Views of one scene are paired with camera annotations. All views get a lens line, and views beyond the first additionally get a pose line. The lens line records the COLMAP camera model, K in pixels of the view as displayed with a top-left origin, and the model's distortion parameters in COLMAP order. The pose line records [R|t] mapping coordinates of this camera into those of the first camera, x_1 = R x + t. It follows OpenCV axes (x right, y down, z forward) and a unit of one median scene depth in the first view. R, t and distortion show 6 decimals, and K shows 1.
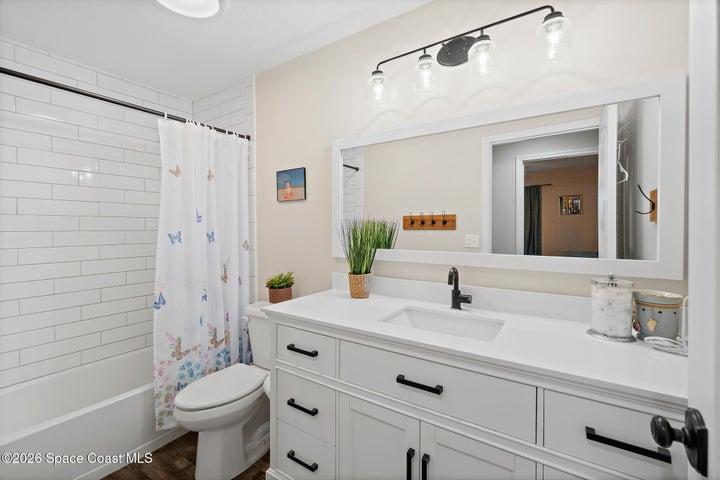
lens RADIAL K [[316.0, 0, 354.1], [0, 316.0, 232.2], [0, 0, 1]] dist [-0.006550, -0.000174]
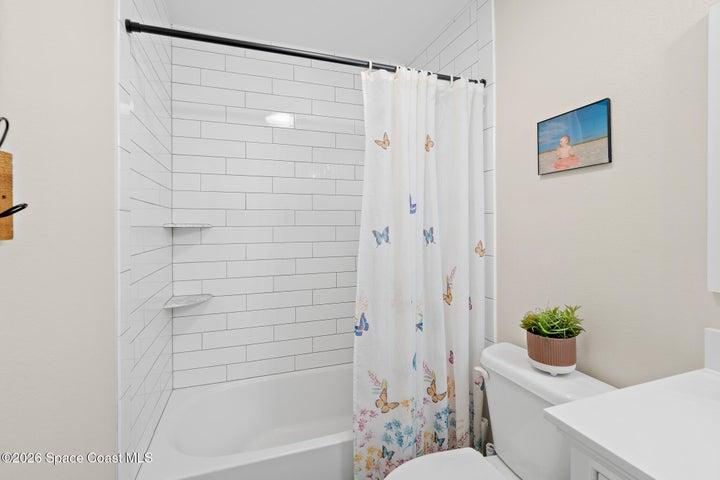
lens RADIAL K [[316.0, 0, 354.1], [0, 316.0, 232.2], [0, 0, 1]] dist [-0.006550, -0.000174]
pose [[0.797459, 0.014324, -0.603203, -0.178783], [-0.002260, 0.999782, 0.020755, -0.005297], [0.603369, -0.015188, 0.797318, 0.375186]]
